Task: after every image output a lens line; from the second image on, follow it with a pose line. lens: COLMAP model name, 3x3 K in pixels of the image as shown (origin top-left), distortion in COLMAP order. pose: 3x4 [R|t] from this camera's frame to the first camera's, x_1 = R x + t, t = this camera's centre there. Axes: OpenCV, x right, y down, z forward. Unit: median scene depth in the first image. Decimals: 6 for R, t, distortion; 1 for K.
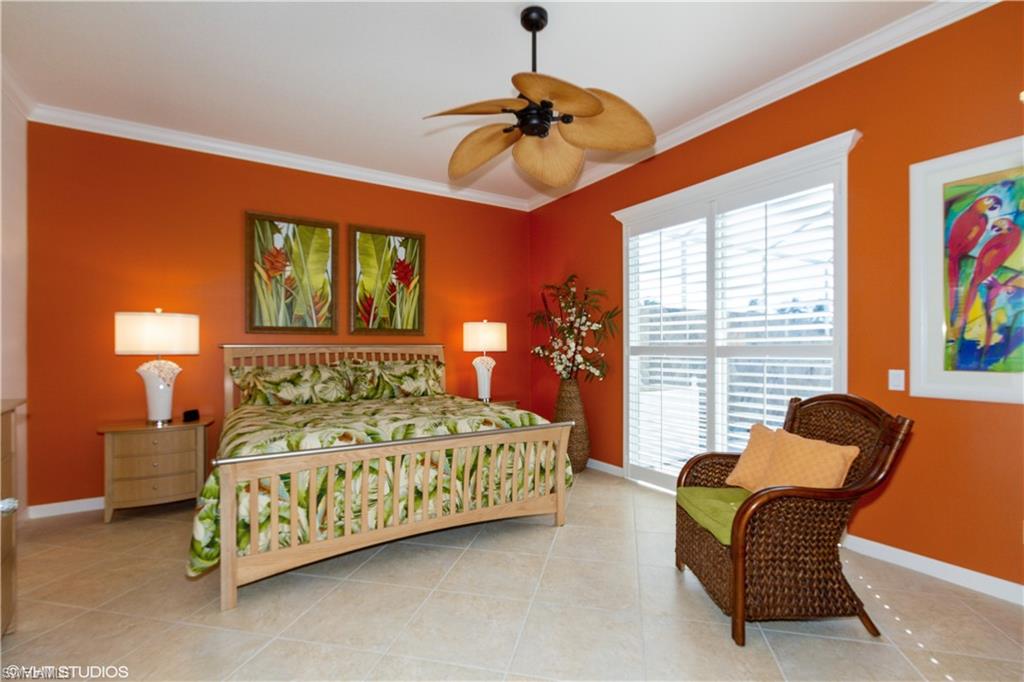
lens RADIAL K [[476.4, 0, 518.0], [0, 476.4, 348.5], [0, 0, 1]] dist [0.001179, 0.000378]
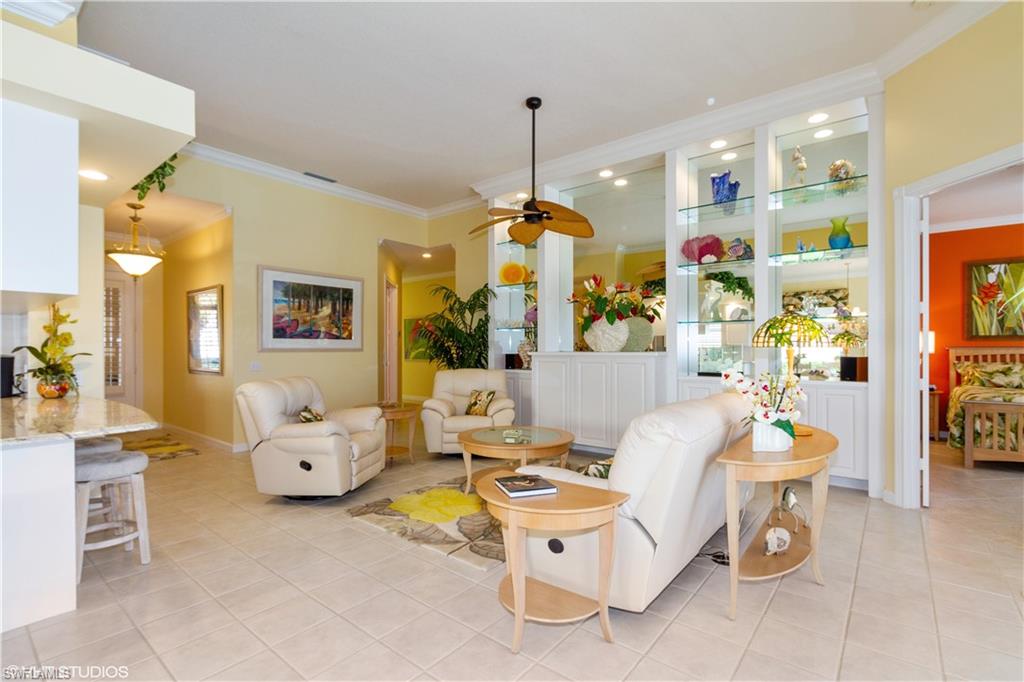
lens RADIAL K [[476.4, 0, 518.0], [0, 476.4, 348.5], [0, 0, 1]] dist [0.001179, 0.000378]
pose [[0.336836, 0.003156, -0.941558, 0.423612], [0.001667, 0.999991, 0.003949, -0.014850], [0.941562, -0.002900, 0.336828, -0.942330]]
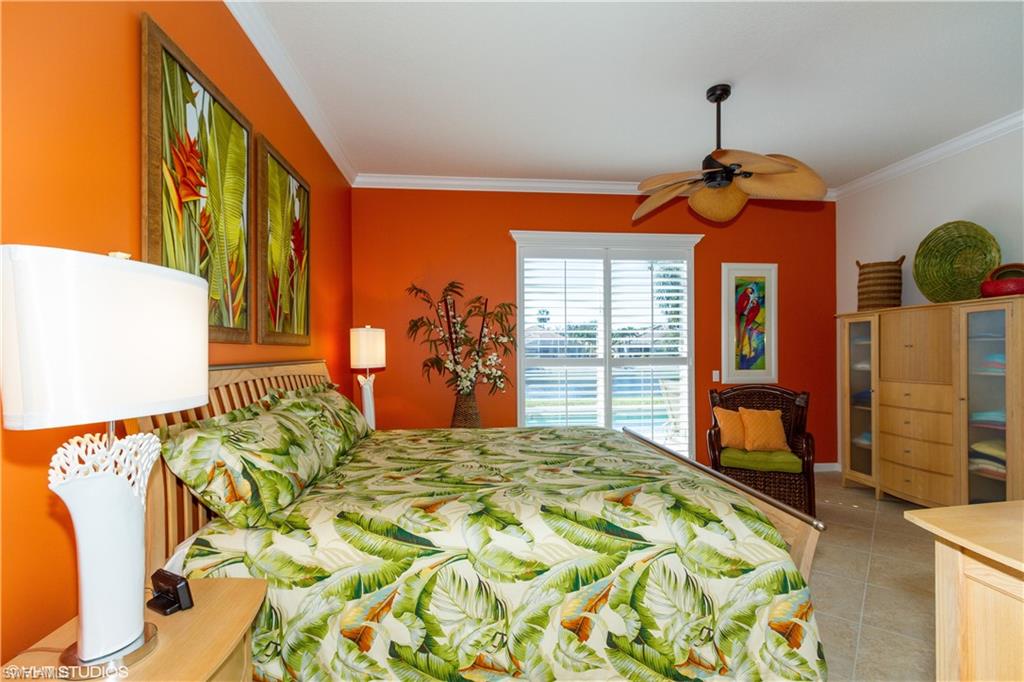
lens RADIAL K [[476.4, 0, 518.0], [0, 476.4, 348.5], [0, 0, 1]] dist [0.001179, 0.000378]
pose [[0.433871, 0.004837, 0.900962, -0.808016], [0.005977, 0.999948, -0.008247, -0.020288], [-0.900955, 0.008963, 0.433819, 0.594110]]
